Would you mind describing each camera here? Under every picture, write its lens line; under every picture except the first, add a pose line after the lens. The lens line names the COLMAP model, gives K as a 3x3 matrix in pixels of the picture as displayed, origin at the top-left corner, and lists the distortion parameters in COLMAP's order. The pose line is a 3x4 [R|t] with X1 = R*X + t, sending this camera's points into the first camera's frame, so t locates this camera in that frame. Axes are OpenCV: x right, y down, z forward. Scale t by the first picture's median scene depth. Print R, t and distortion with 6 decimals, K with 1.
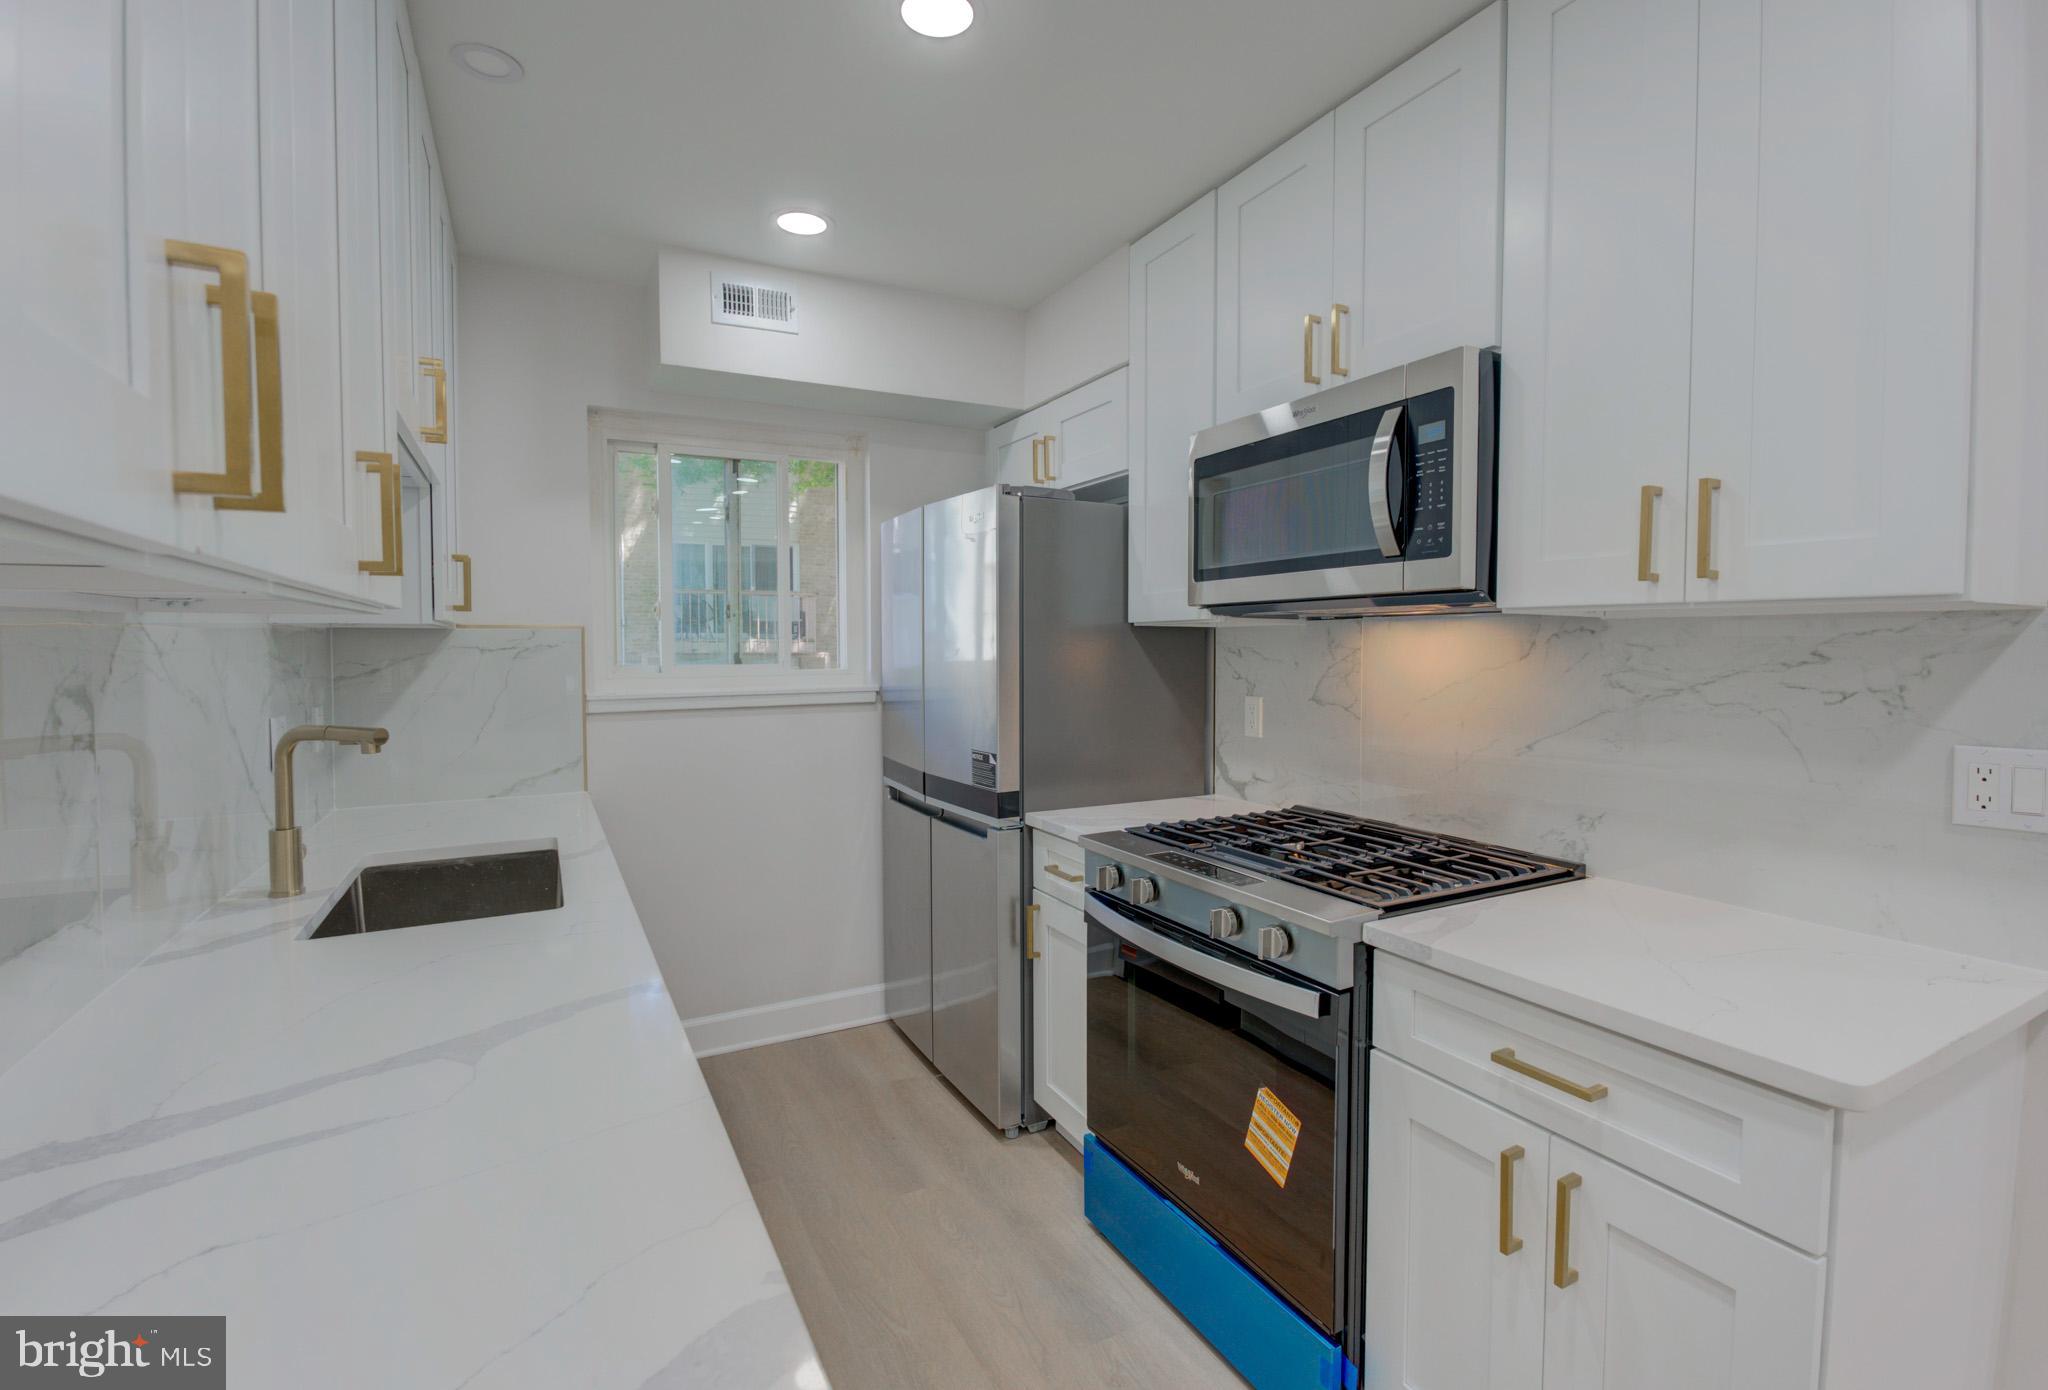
lens RADIAL K [[928.5, 0, 1037.2], [0, 928.5, 680.3], [0, 0, 1]] dist [-0.004681, 0.000360]
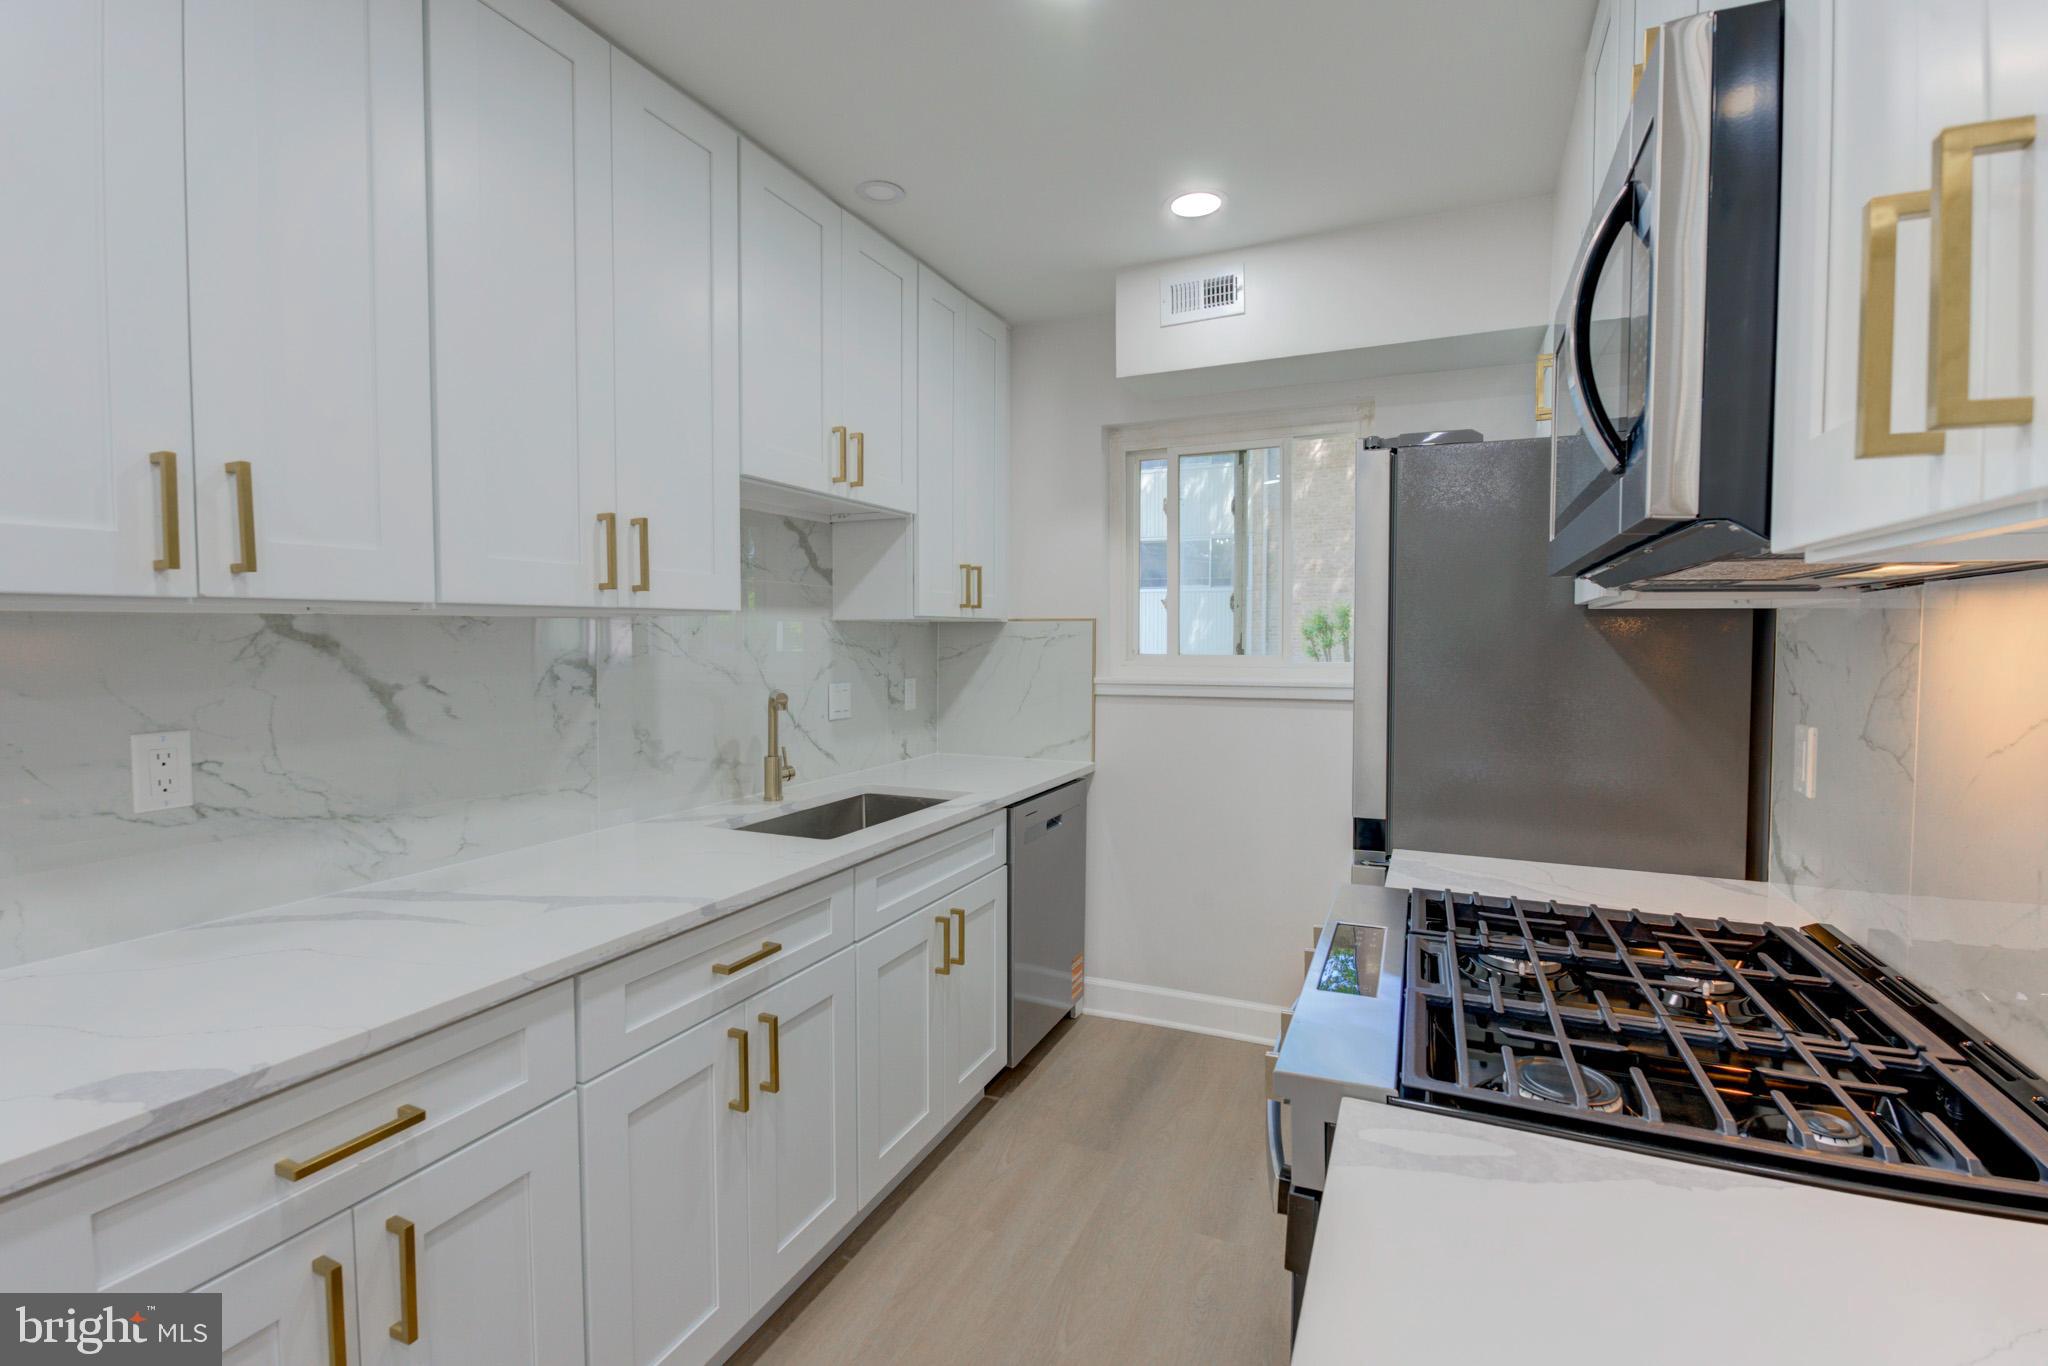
lens RADIAL K [[916.7, 0, 1017.8], [0, 916.7, 664.4], [0, 0, 1]] dist [-0.008774, -0.001839]
pose [[0.601464, 0.026223, -0.798469, 0.449801], [-0.030205, 0.999493, 0.010072, -0.013243], [0.798328, 0.018060, 0.601952, 0.301866]]
